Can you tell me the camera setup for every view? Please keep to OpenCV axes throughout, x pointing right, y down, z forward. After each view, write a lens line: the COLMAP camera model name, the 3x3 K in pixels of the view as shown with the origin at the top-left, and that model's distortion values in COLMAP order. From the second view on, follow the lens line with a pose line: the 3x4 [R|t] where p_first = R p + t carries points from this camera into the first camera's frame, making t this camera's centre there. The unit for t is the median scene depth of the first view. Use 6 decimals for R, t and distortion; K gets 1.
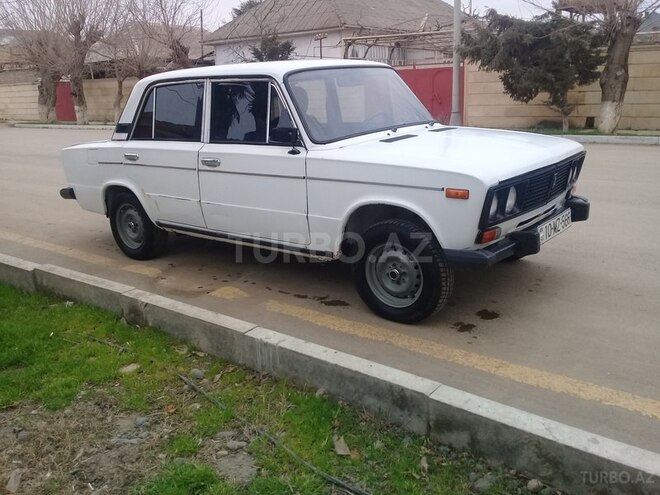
lens RADIAL K [[612.3, 0, 328.3], [0, 612.3, 229.6], [0, 0, 1]] dist [0.092918, -0.181426]
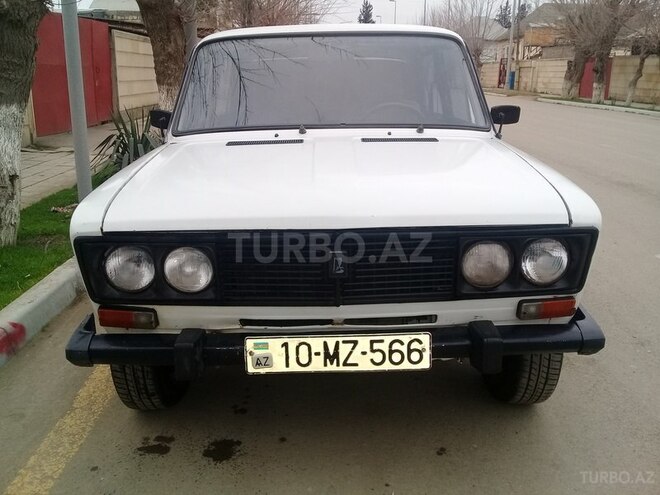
lens RADIAL K [[612.3, 0, 328.3], [0, 612.3, 229.6], [0, 0, 1]] dist [0.092918, -0.181426]
pose [[0.647544, 0.229388, -0.726683, 0.072007], [-0.203456, 0.971043, 0.125225, -0.016351], [0.734366, 0.066759, 0.675463, 0.067835]]
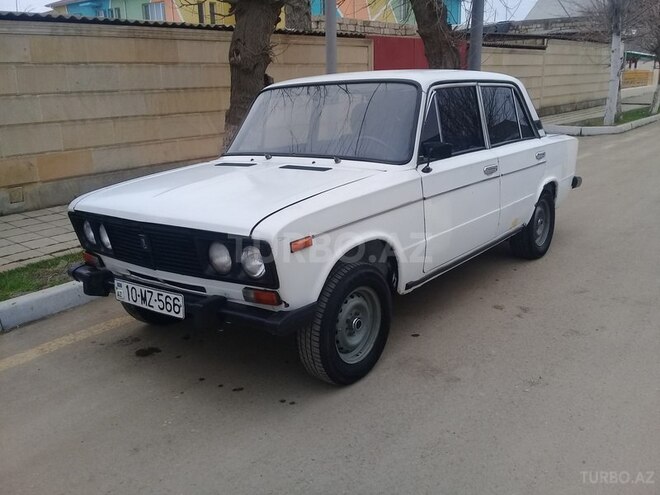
lens RADIAL K [[612.3, 0, 328.3], [0, 612.3, 229.6], [0, 0, 1]] dist [0.092918, -0.181426]
pose [[0.025968, 0.271456, -0.962100, 0.116497], [-0.197769, 0.944798, 0.261236, -0.035645], [0.979905, 0.183490, 0.078220, 0.119316]]
